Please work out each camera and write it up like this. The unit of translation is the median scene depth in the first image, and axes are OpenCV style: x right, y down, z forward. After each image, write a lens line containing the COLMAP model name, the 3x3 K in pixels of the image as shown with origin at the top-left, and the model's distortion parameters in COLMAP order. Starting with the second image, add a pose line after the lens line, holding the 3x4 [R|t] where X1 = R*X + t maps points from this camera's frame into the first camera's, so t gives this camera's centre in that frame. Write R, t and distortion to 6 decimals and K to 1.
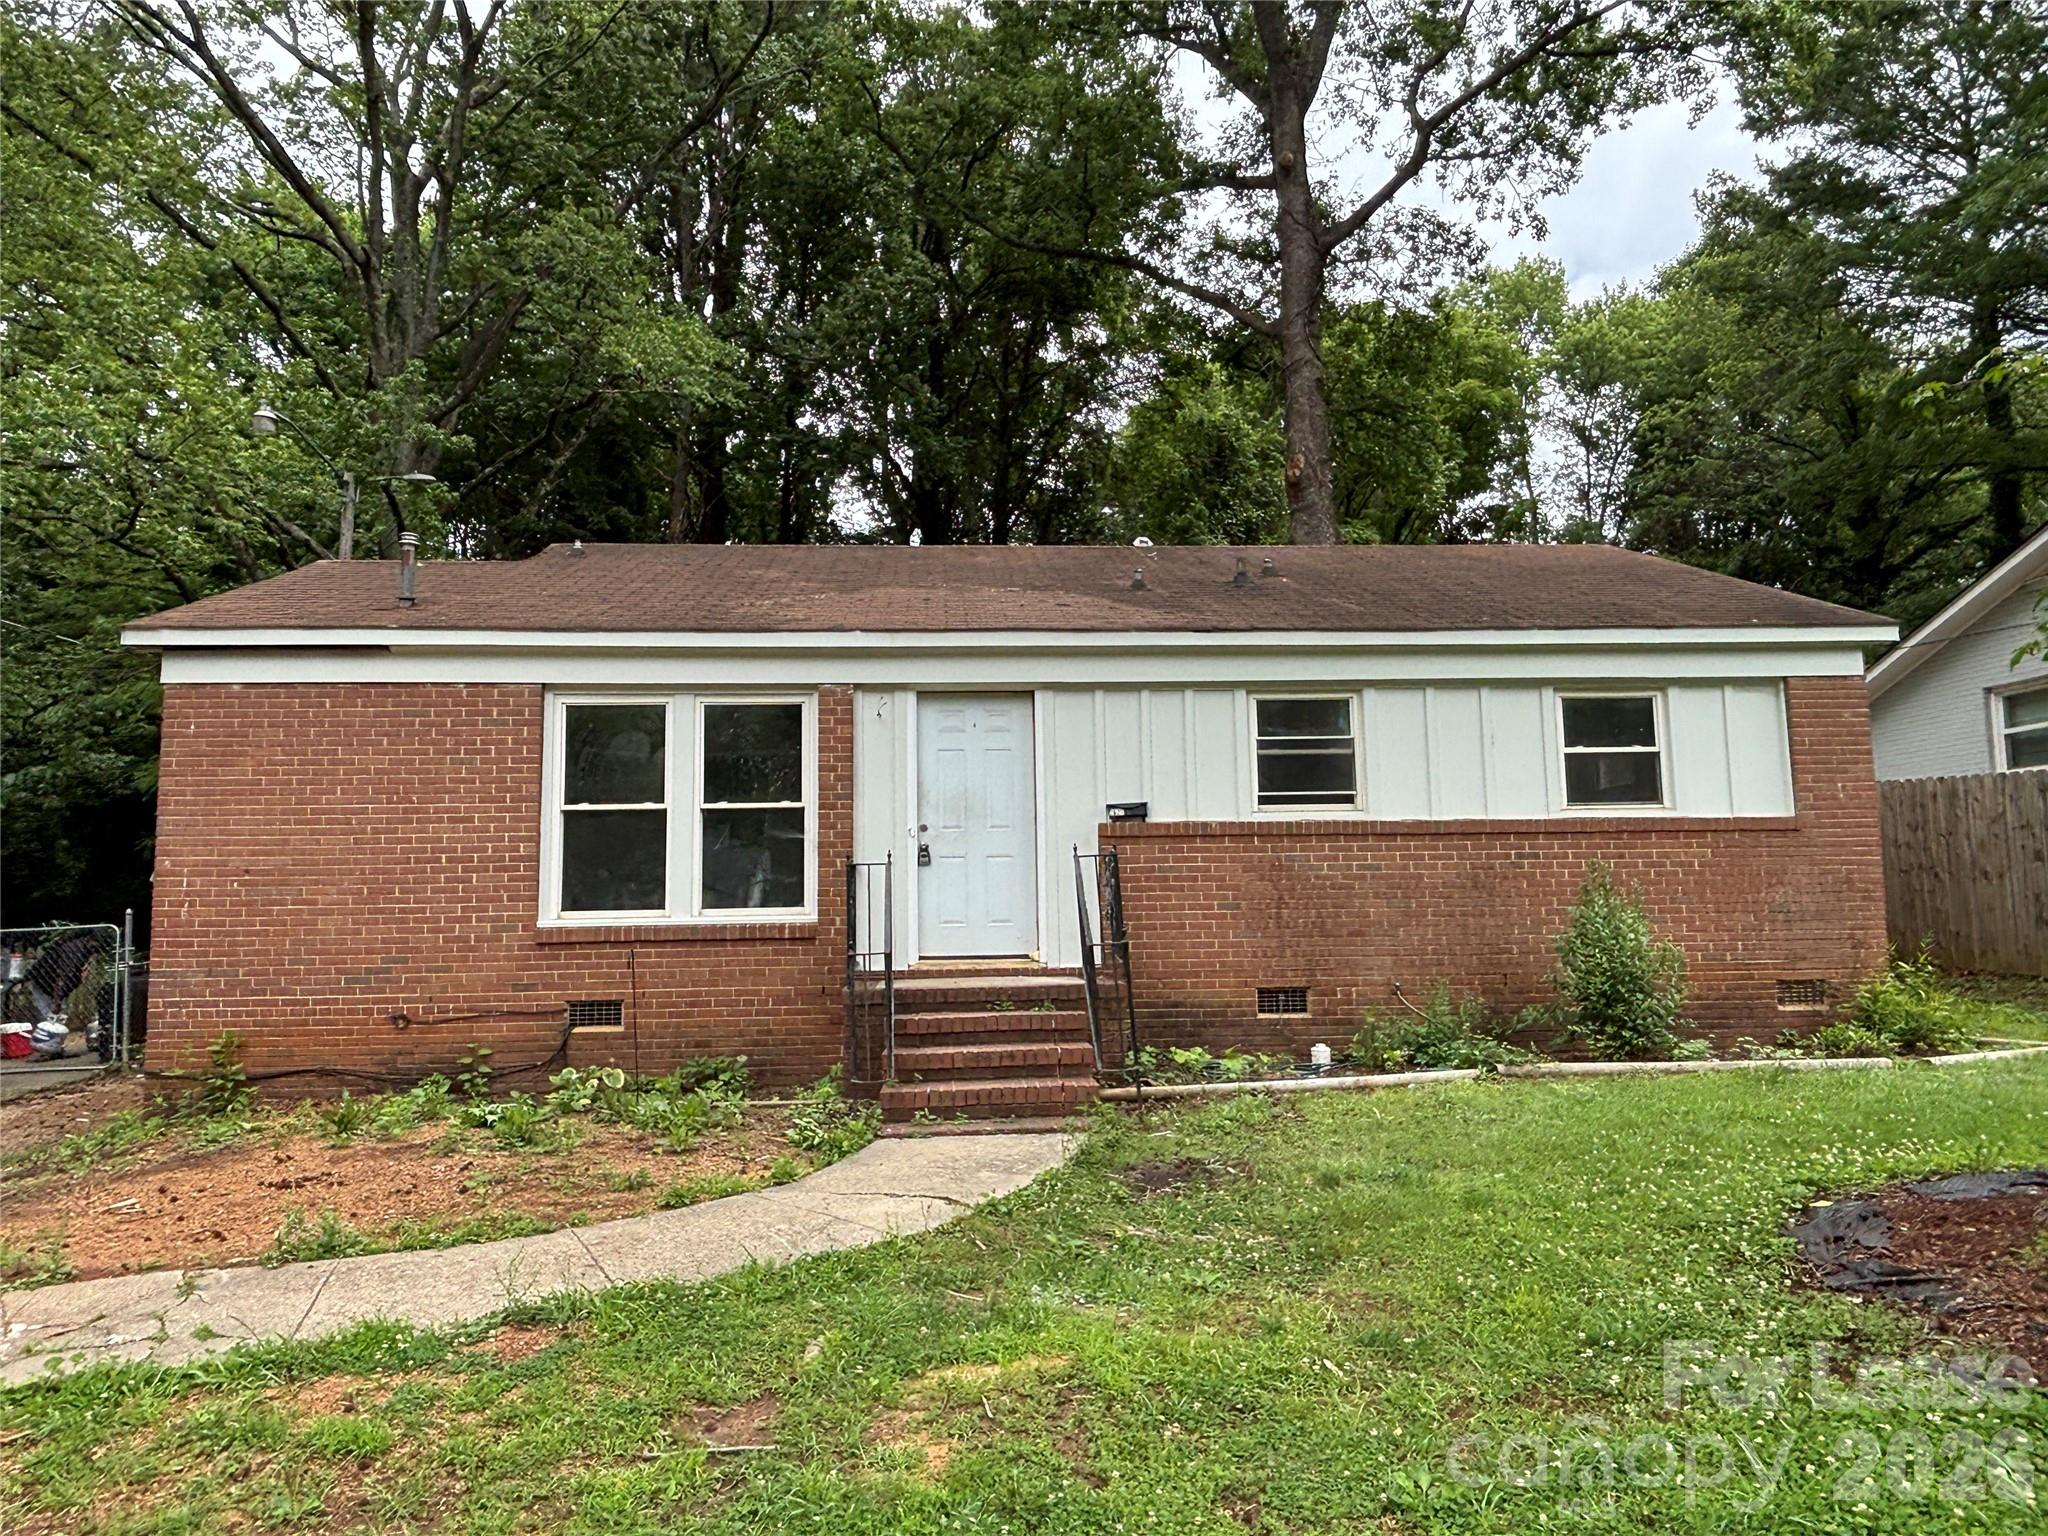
lens RADIAL K [[1345.9, 0, 1007.8], [0, 1345.9, 762.7], [0, 0, 1]] dist [0.036599, -0.042262]
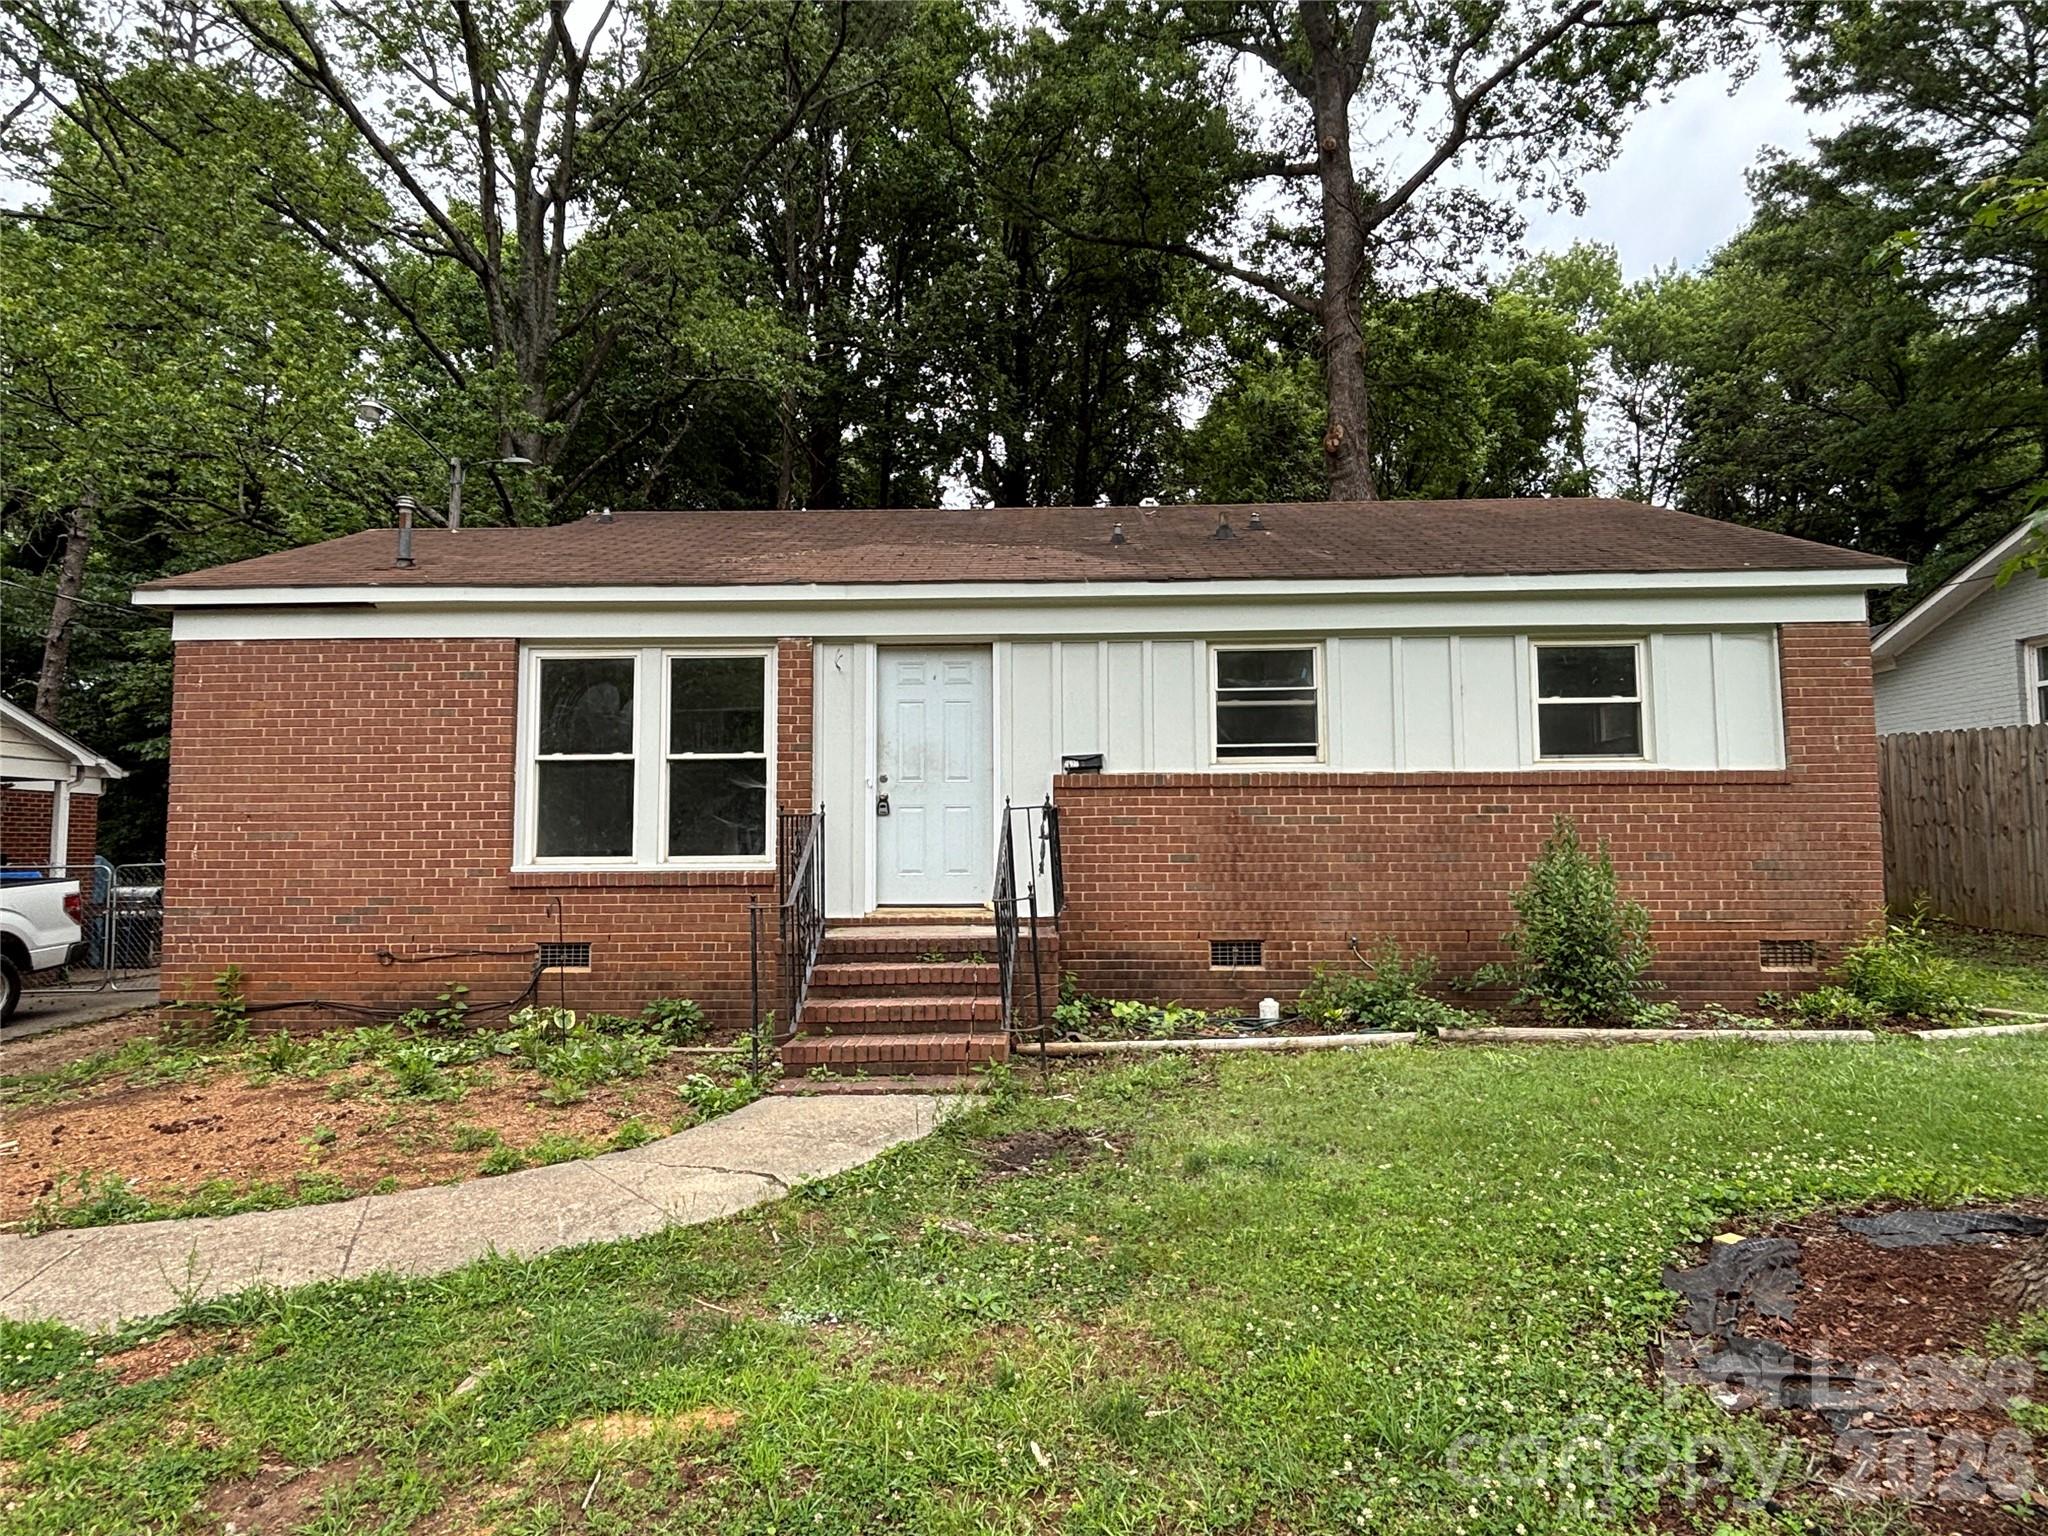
lens RADIAL K [[1172.5, 0, 1012.3], [0, 1172.5, 761.0], [0, 0, 1]] dist [0.008503, -0.004654]
pose [[0.995760, 0.002810, -0.091945, 0.115310], [0.000410, 0.999388, 0.034988, 0.004211], [0.091987, -0.034877, 0.995149, 0.126982]]
